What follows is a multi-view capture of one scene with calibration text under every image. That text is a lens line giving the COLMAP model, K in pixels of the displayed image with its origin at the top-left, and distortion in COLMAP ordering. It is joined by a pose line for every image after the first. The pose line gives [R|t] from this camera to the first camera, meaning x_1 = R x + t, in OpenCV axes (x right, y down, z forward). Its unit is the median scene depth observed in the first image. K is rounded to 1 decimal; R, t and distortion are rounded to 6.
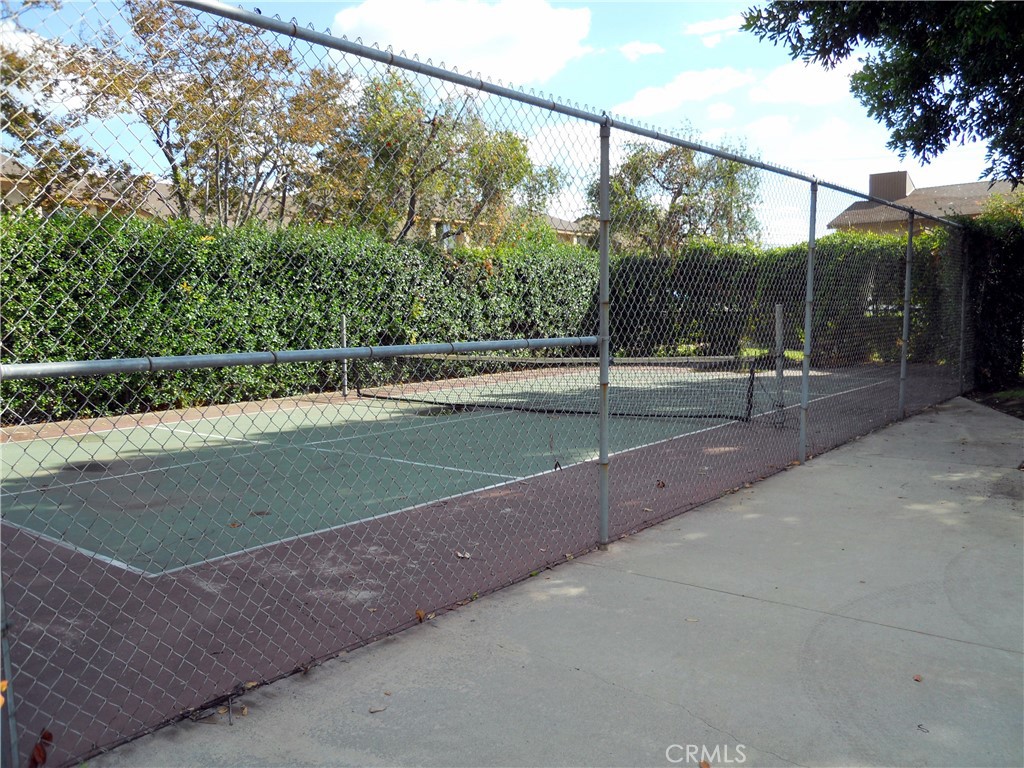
lens RADIAL K [[842.2, 0, 518.0], [0, 842.2, 379.8], [0, 0, 1]] dist [-0.037262, 0.000231]
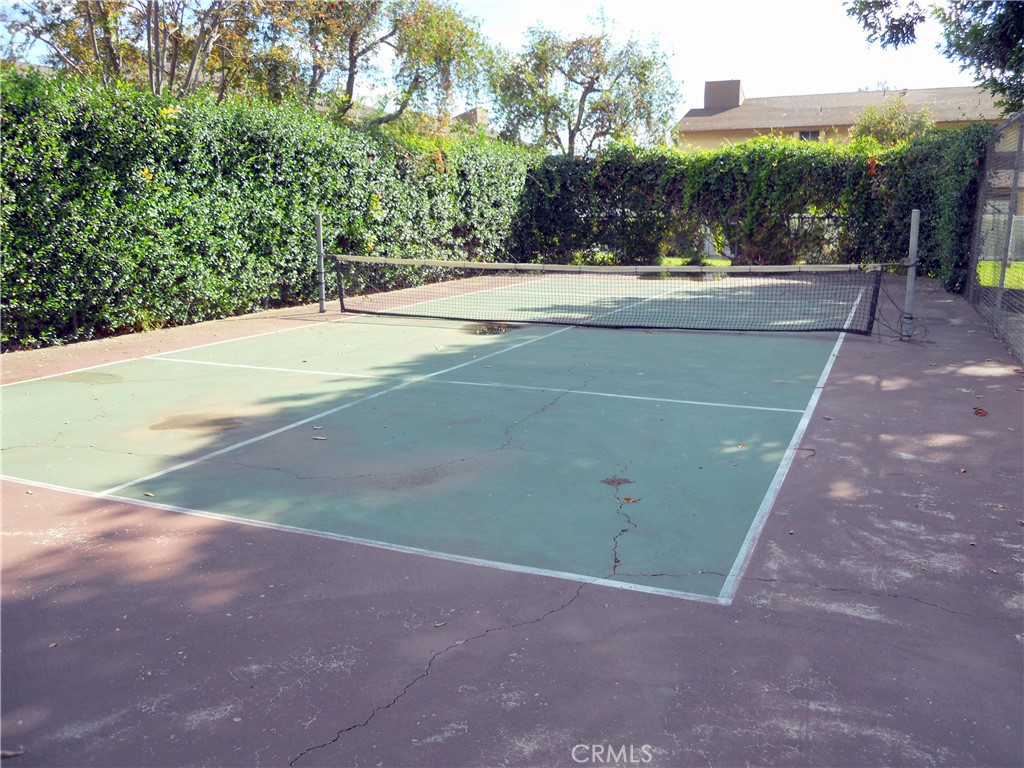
lens RADIAL K [[842.2, 0, 509.1], [0, 842.2, 389.6], [0, 0, 1]] dist [-0.037262, 0.000231]
pose [[0.963323, -0.039749, 0.265386, -0.253054], [0.006990, 0.992350, 0.123259, -0.005675], [-0.268255, -0.116883, 0.956231, 0.137846]]
